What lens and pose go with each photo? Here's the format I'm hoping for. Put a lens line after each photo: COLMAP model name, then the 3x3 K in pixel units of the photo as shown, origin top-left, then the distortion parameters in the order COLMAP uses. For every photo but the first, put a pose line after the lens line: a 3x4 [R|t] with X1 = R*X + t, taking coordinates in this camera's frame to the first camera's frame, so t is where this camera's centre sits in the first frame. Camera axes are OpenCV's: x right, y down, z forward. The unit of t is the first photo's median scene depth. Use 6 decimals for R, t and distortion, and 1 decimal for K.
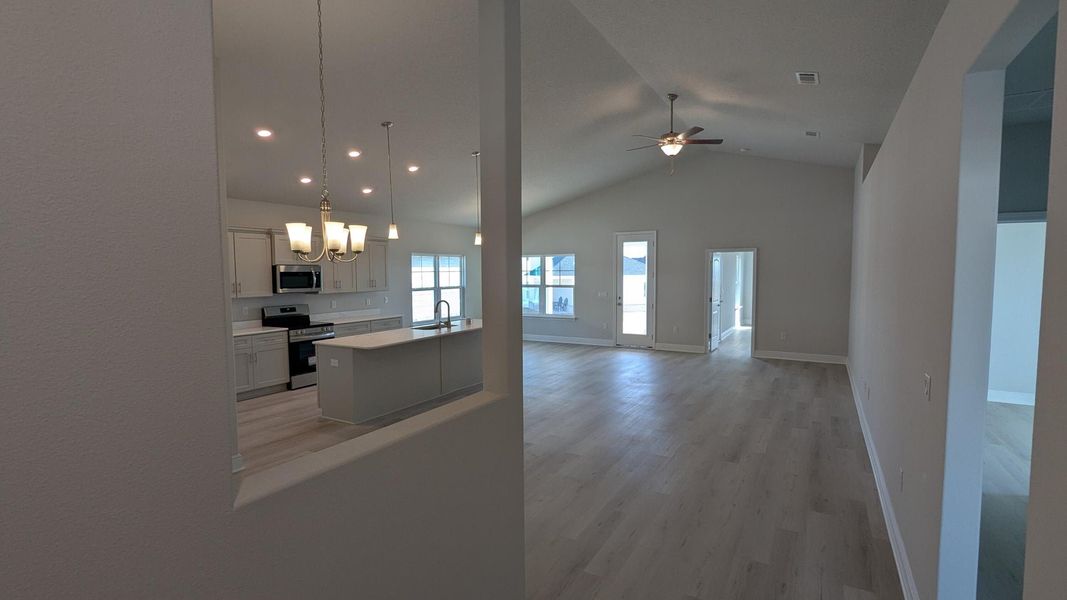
lens RADIAL K [[504.4, 0, 535.3], [0, 504.4, 302.7], [0, 0, 1]] dist [-0.000140, 0.001313]
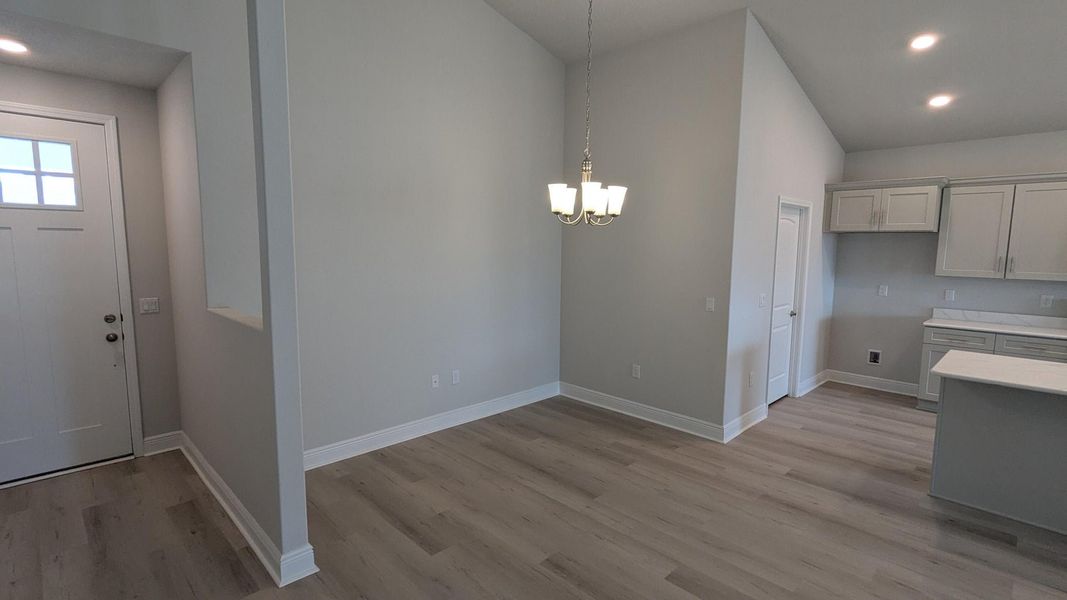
lens RADIAL K [[504.4, 0, 529.2], [0, 504.4, 302.8], [0, 0, 1]] dist [-0.000140, 0.001313]
pose [[-0.279669, 0.115510, -0.953123, 0.220771], [-0.069473, 0.987699, 0.140085, -0.024129], [0.957580, 0.105393, -0.268204, 0.463774]]
